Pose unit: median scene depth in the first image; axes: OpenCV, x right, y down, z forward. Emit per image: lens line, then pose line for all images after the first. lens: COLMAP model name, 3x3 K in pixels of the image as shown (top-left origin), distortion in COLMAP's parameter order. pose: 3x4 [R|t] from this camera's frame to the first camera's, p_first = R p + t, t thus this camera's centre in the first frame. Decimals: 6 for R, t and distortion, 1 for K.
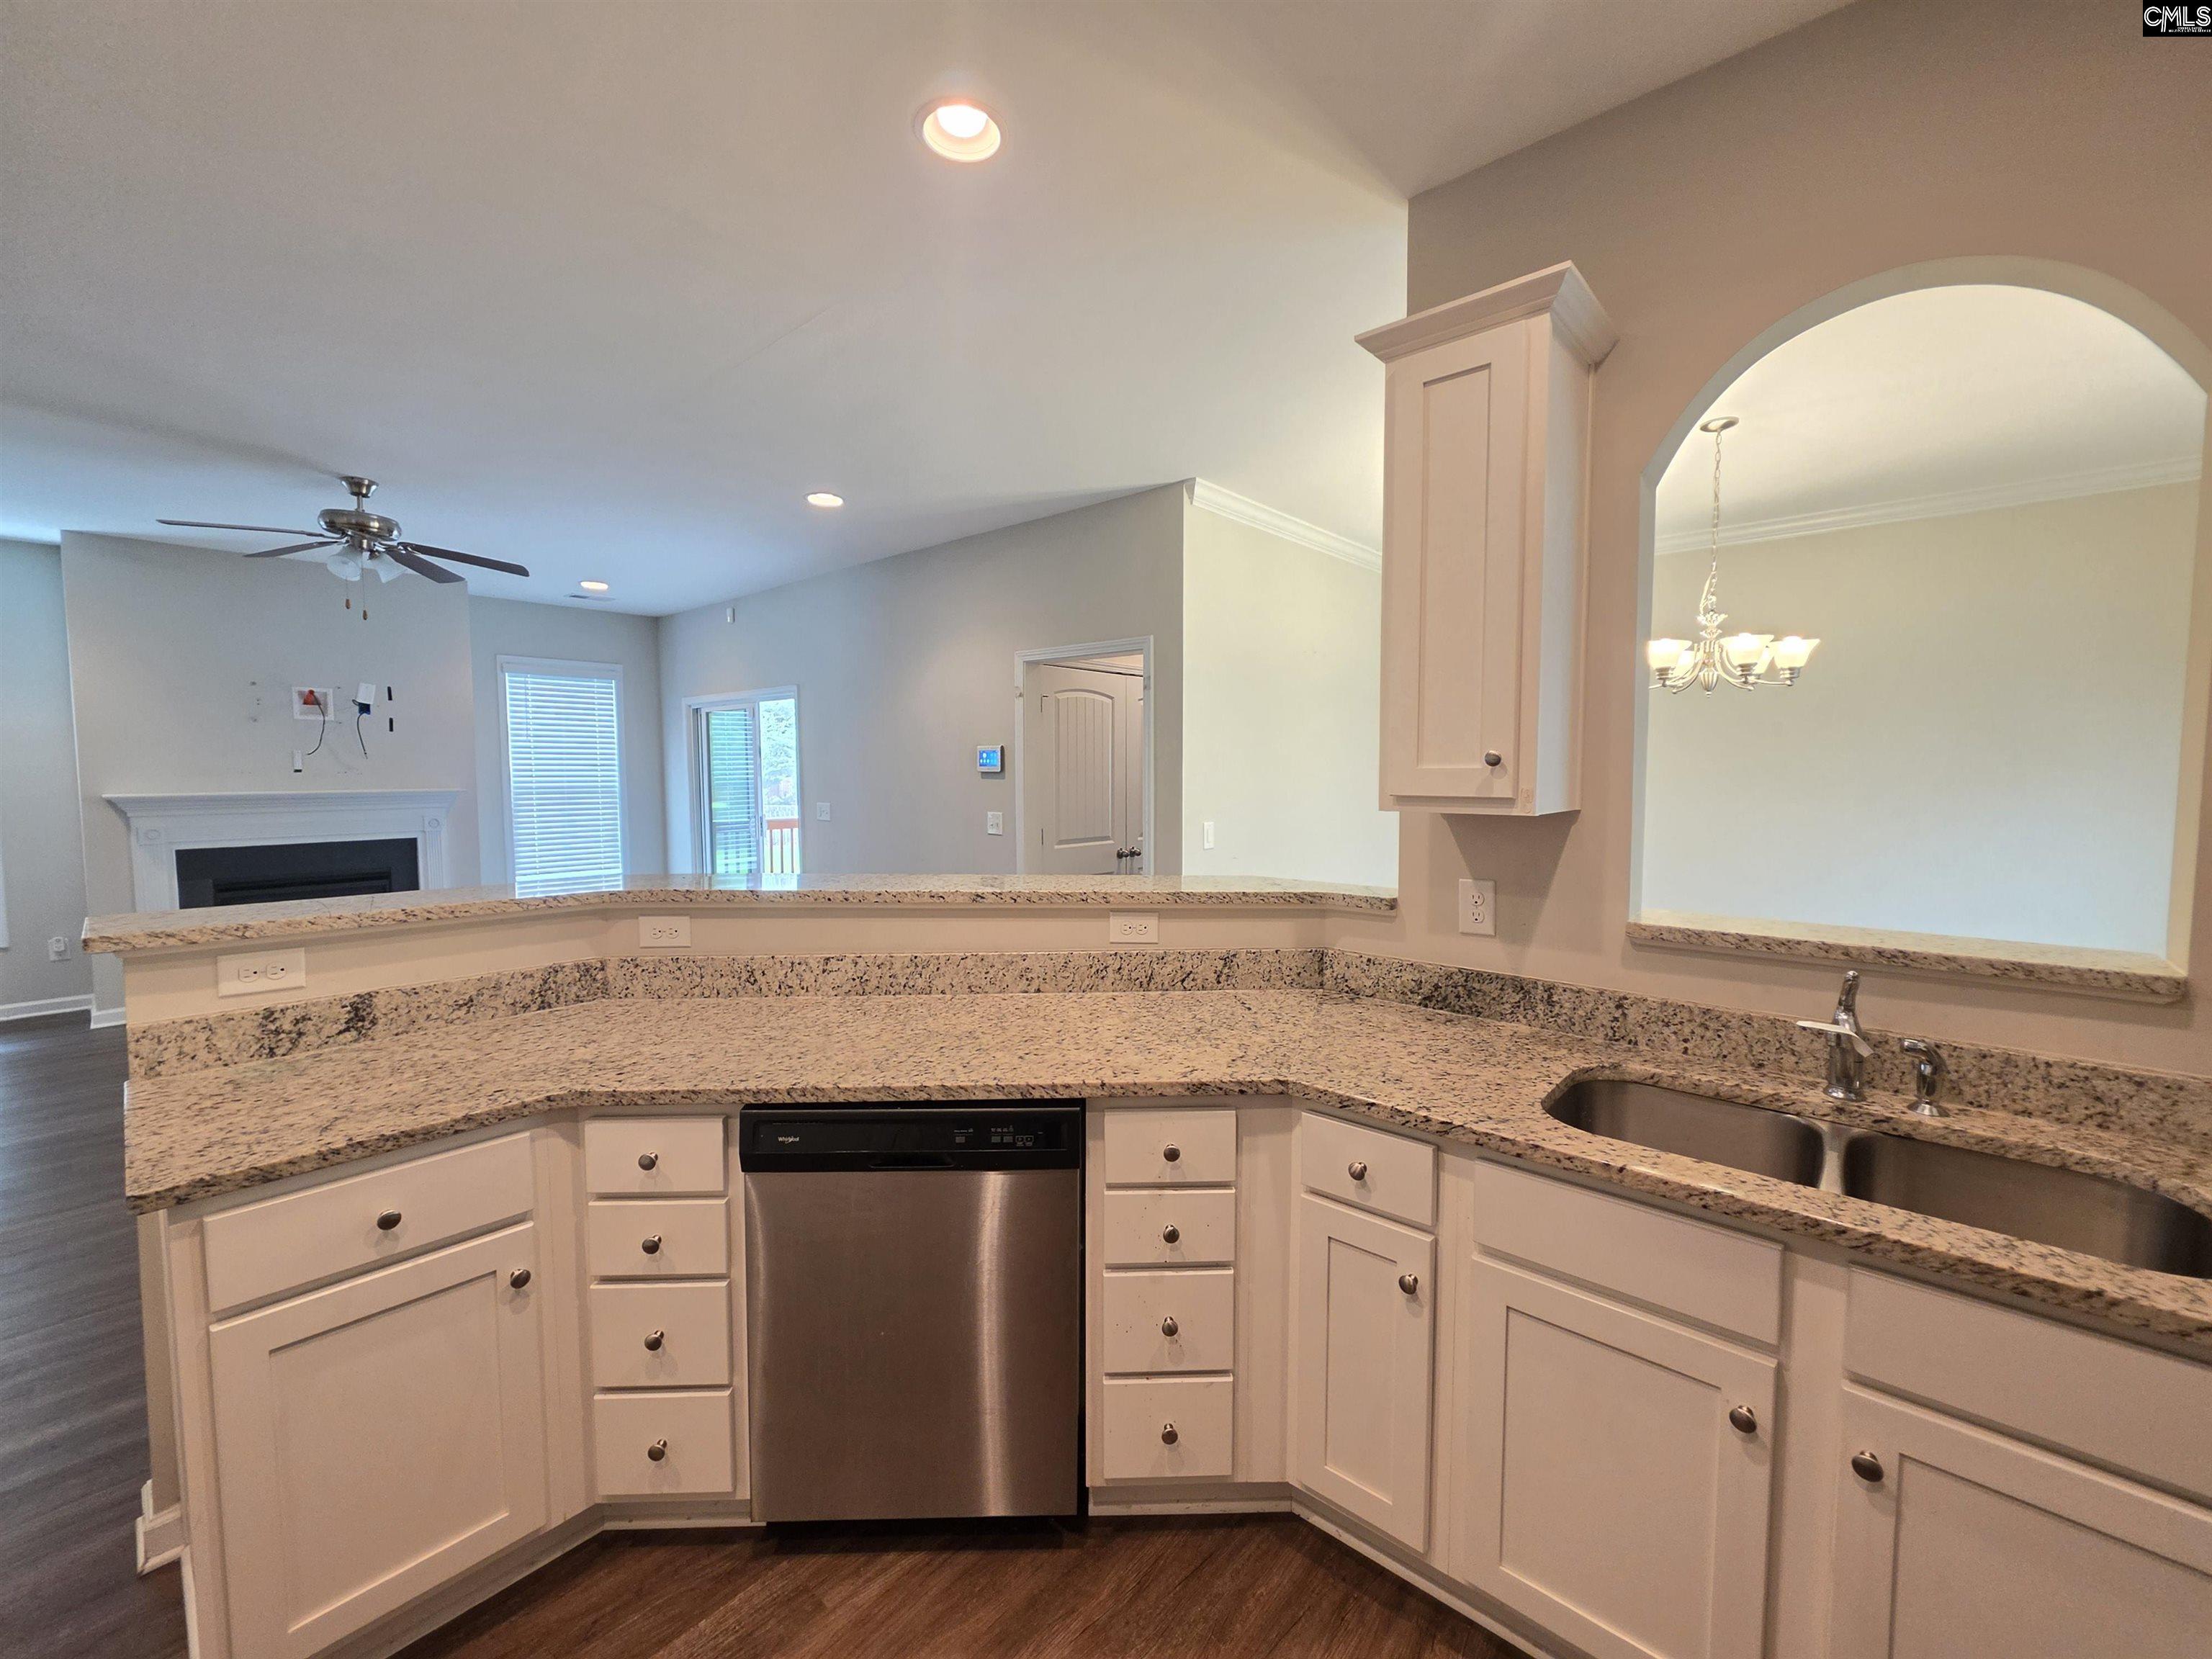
lens RADIAL K [[875.8, 0, 1112.6], [0, 875.8, 820.1], [0, 0, 1]] dist [-0.000964, -0.004696]
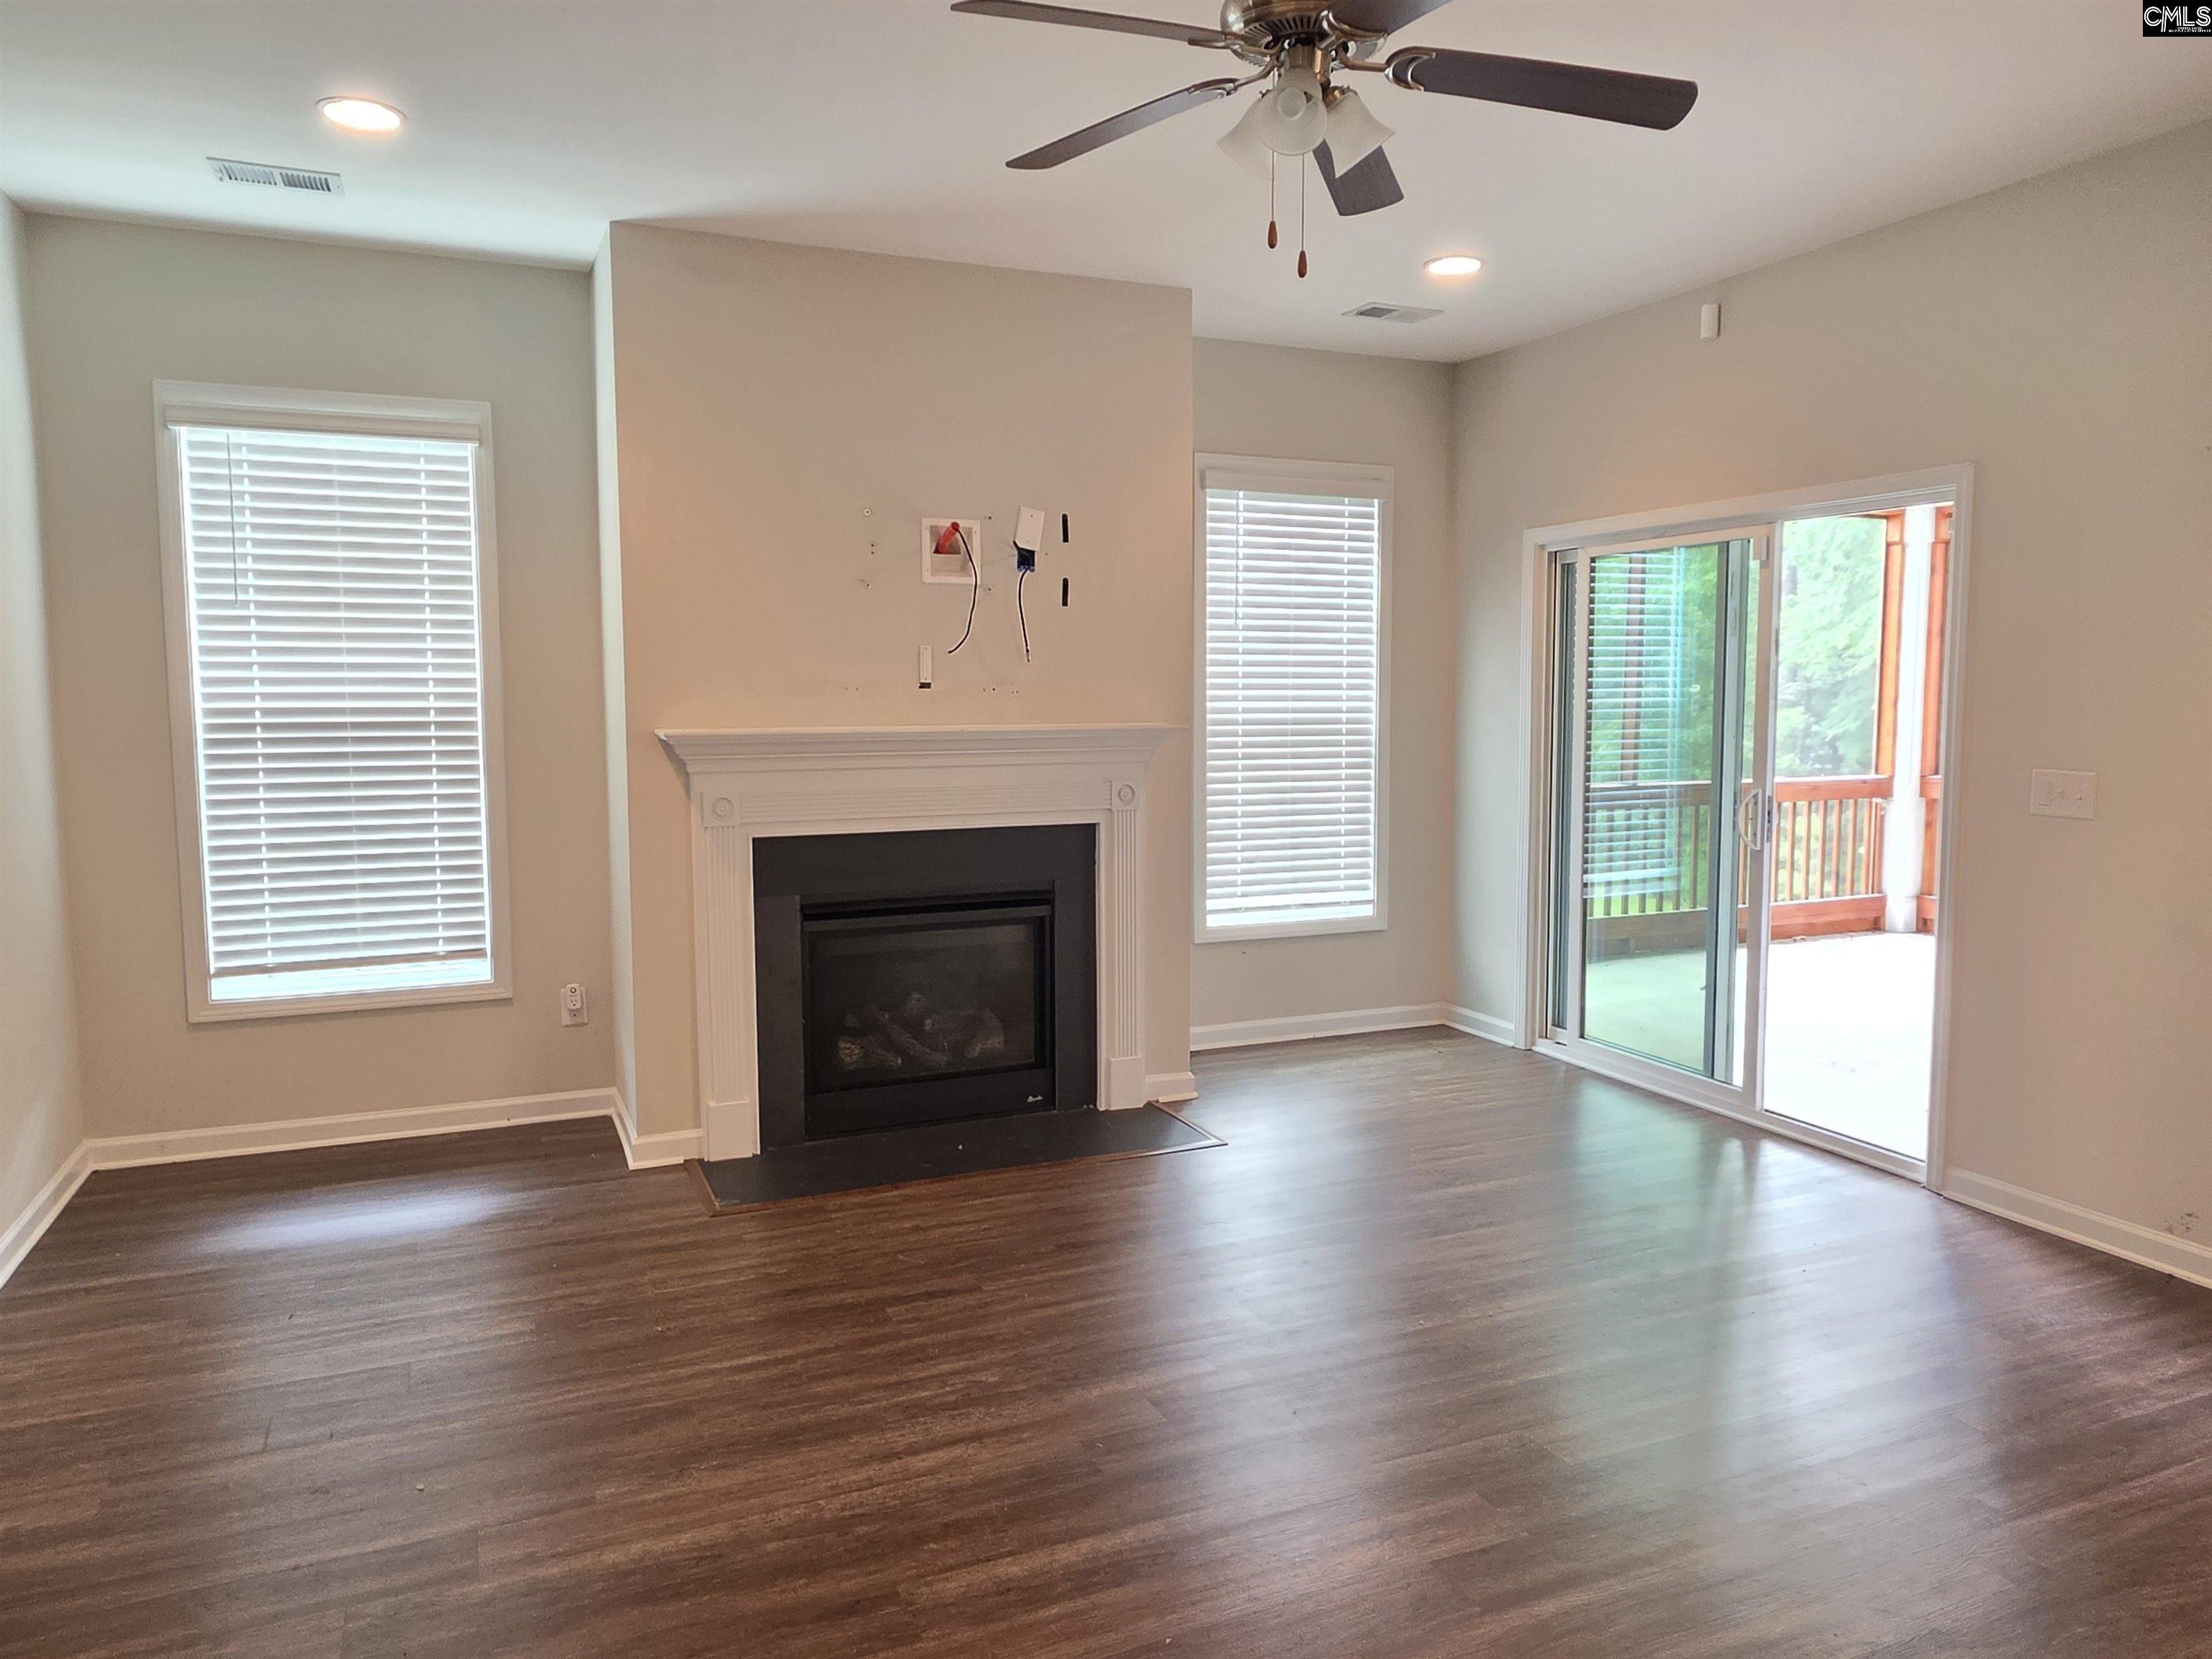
lens RADIAL K [[1464.8, 0, 1111.0], [0, 1464.8, 814.8], [0, 0, 1]] dist [0.001532, 0.000680]
pose [[0.899043, 0.036713, -0.436319, -0.444606], [-0.025713, 0.999186, 0.031092, -0.010472], [0.437105, -0.016734, 0.899255, 0.271251]]
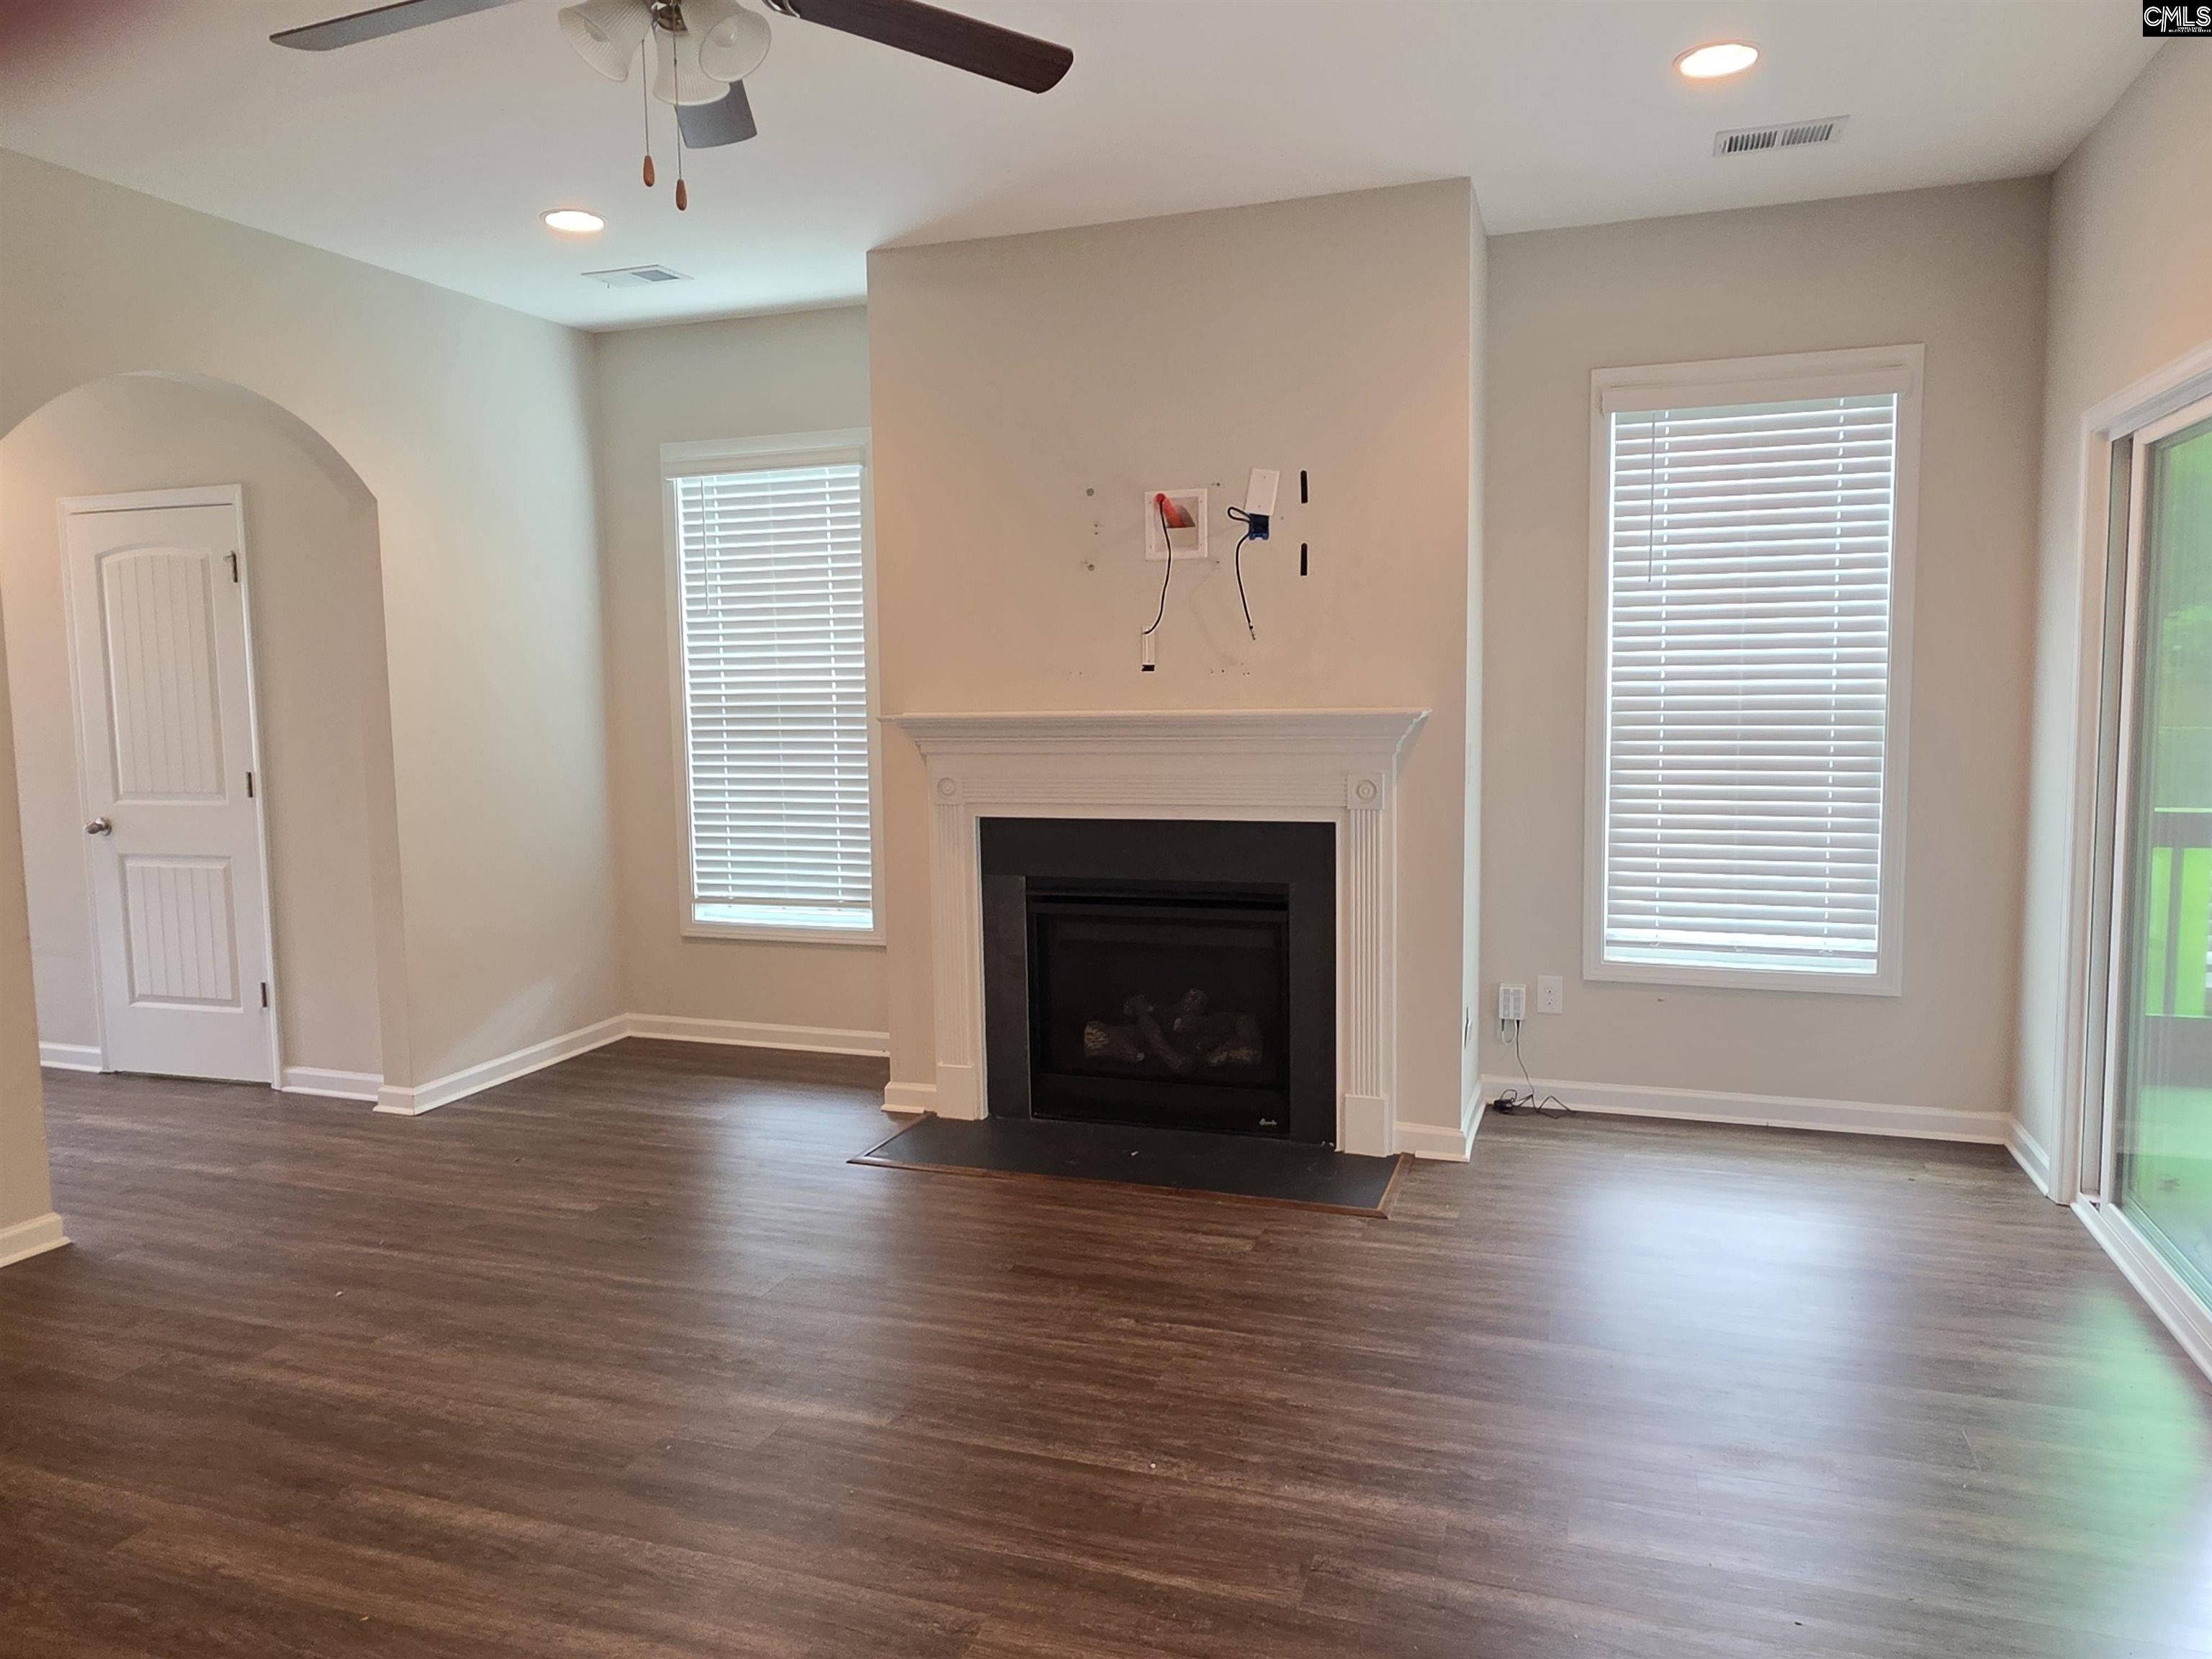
lens RADIAL K [[1464.8, 0, 1111.0], [0, 1464.8, 814.8], [0, 0, 1]] dist [0.001532, 0.000680]
pose [[0.367611, 0.080682, -0.926473, -0.178304], [-0.040673, 0.996671, 0.070656, -0.030606], [0.929090, 0.011708, 0.369669, 0.651816]]
